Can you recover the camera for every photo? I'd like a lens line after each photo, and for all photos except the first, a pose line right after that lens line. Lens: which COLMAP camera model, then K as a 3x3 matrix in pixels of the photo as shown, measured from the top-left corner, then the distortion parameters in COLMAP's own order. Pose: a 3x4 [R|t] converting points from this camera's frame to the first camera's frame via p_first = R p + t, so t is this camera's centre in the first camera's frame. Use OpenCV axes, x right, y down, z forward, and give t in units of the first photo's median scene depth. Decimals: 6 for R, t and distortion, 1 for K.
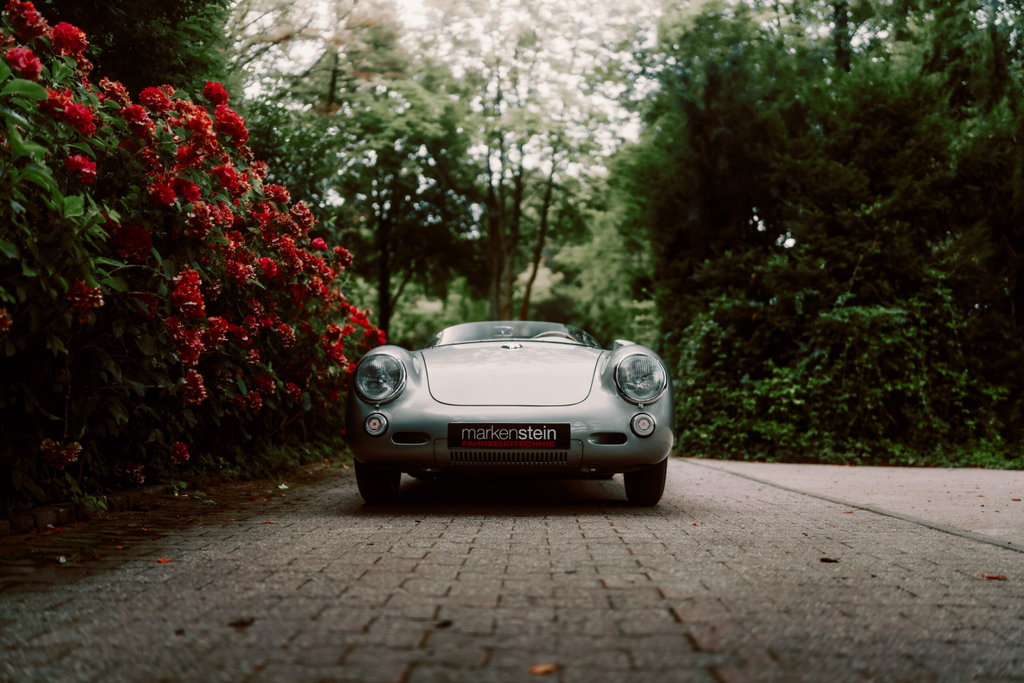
lens RADIAL K [[1000.5, 0, 512.0], [0, 1000.5, 341.5], [0, 0, 1]] dist [-0.031686, -0.002159]
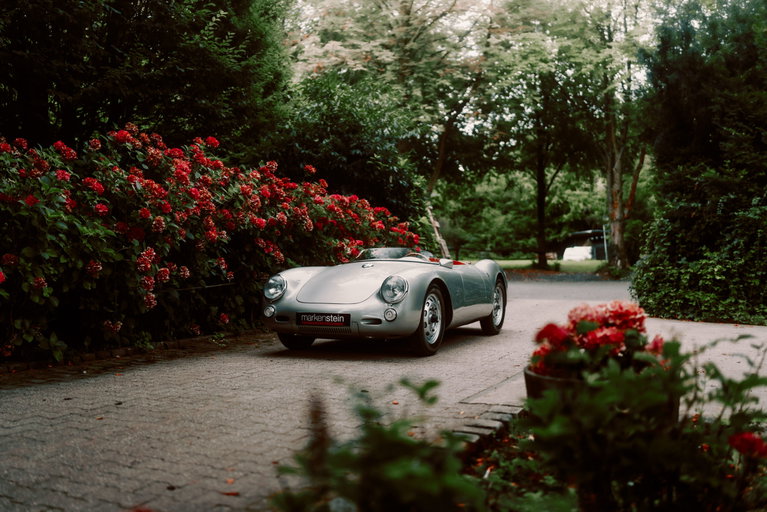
lens RADIAL K [[749.4, 0, 383.5], [0, 749.4, 256.0], [0, 0, 1]] dist [-0.031686, -0.002159]
pose [[0.918150, -0.009248, -0.396126, 0.267812], [0.034228, 0.997842, 0.056038, -0.041824], [0.394753, -0.065010, 0.916485, -0.112905]]
